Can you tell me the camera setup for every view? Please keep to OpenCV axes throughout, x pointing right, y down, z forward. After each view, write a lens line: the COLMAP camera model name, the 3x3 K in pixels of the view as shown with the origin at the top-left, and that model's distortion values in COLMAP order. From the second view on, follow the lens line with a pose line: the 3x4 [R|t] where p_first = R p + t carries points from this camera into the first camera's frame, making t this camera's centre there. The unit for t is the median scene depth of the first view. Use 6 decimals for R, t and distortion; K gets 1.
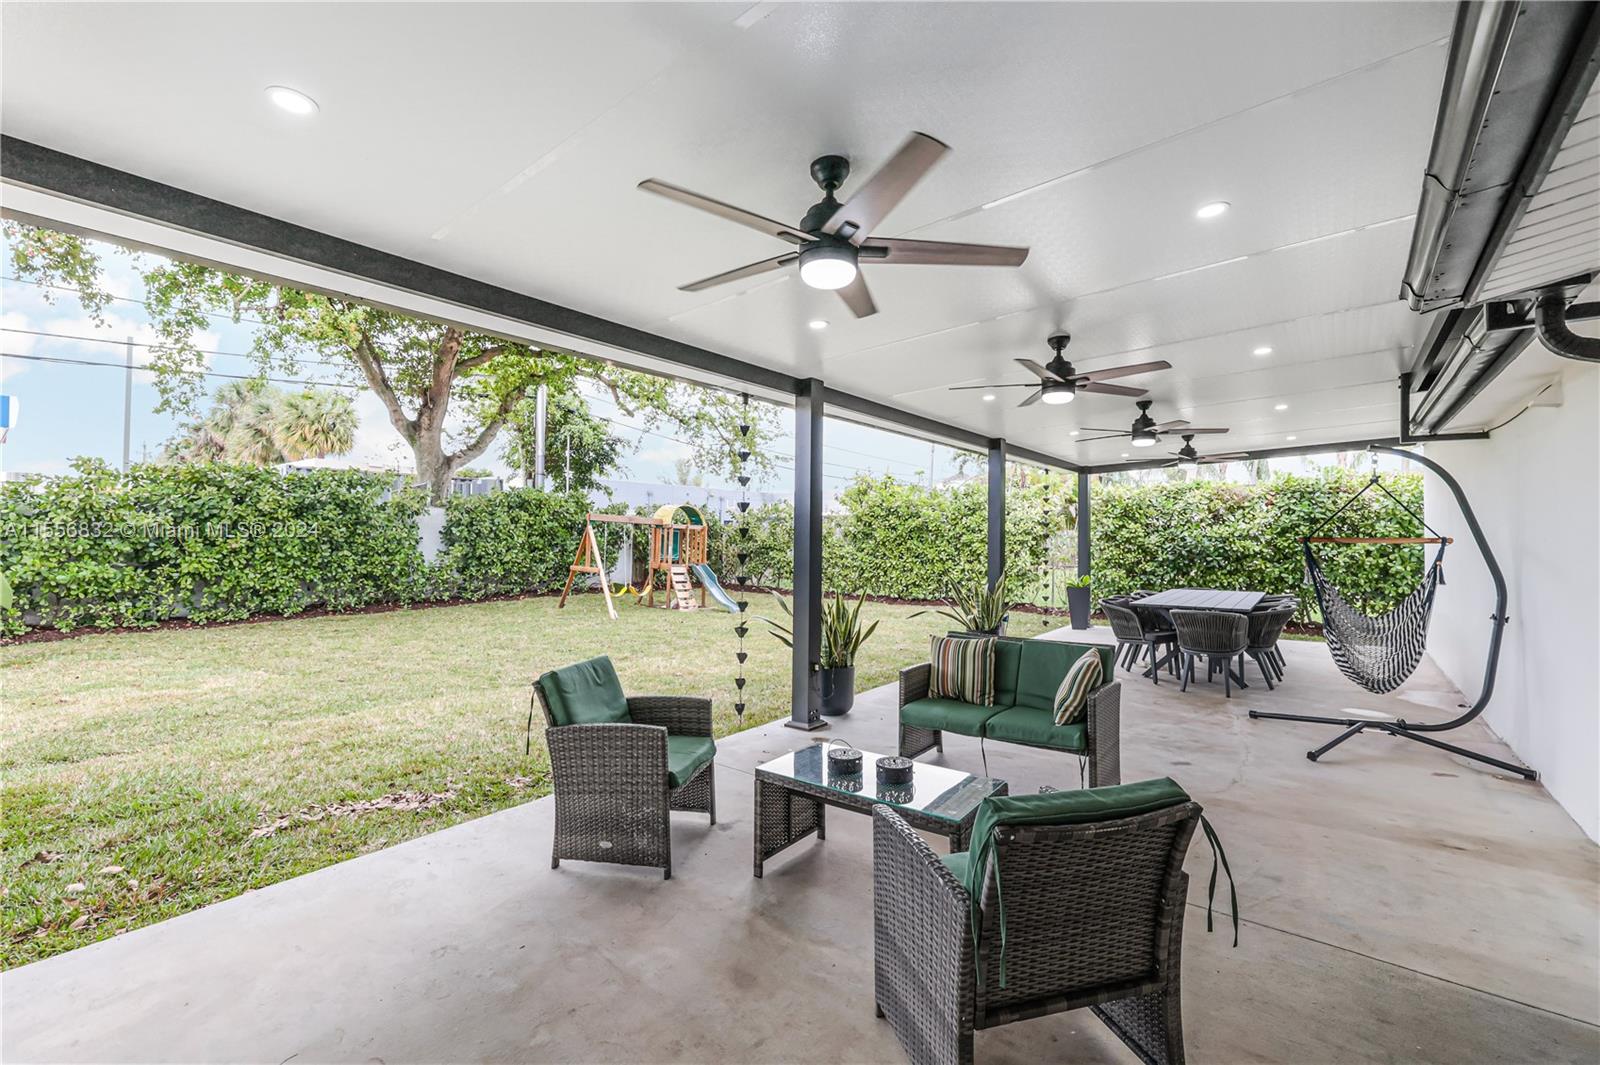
lens RADIAL K [[680.7, 0, 802.3], [0, 680.7, 533.3], [0, 0, 1]] dist [-0.005304, -0.000057]
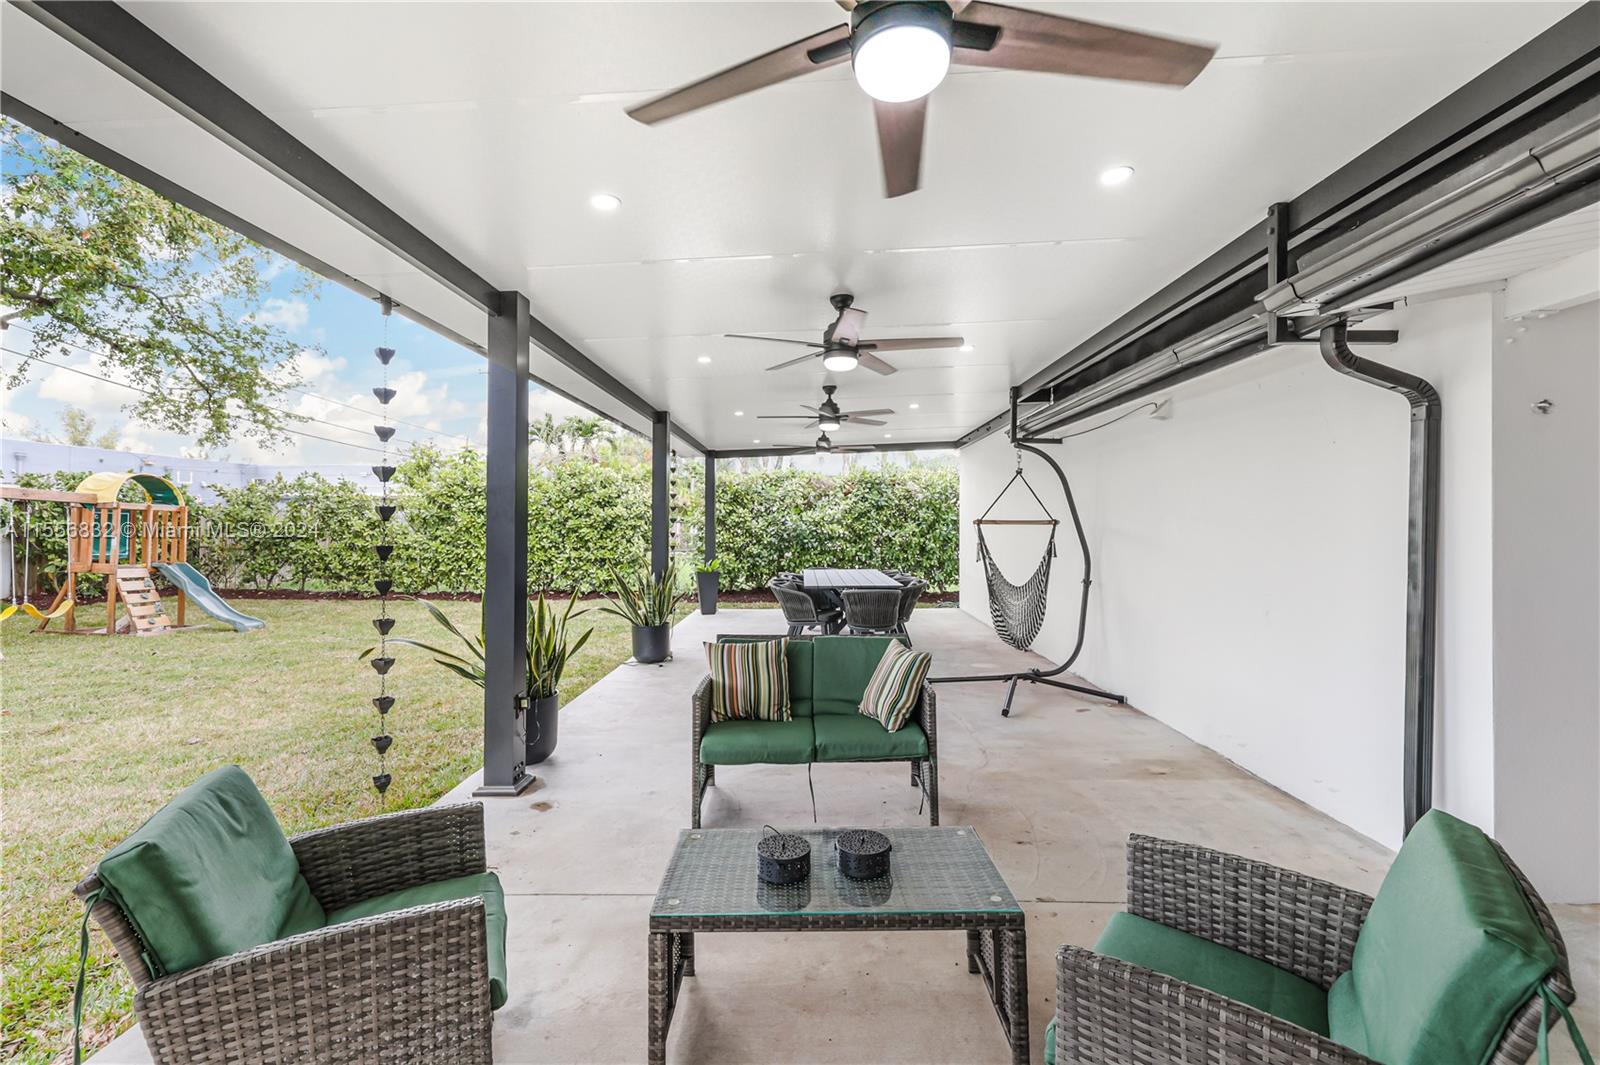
lens RADIAL K [[680.7, 0, 798.8], [0, 680.7, 527.2], [0, 0, 1]] dist [-0.005304, -0.000057]
pose [[0.794777, -0.006017, 0.606872, -0.086396], [-0.001342, 0.999931, 0.011671, 0.002342], [-0.606900, -0.010091, 0.794714, 0.127140]]
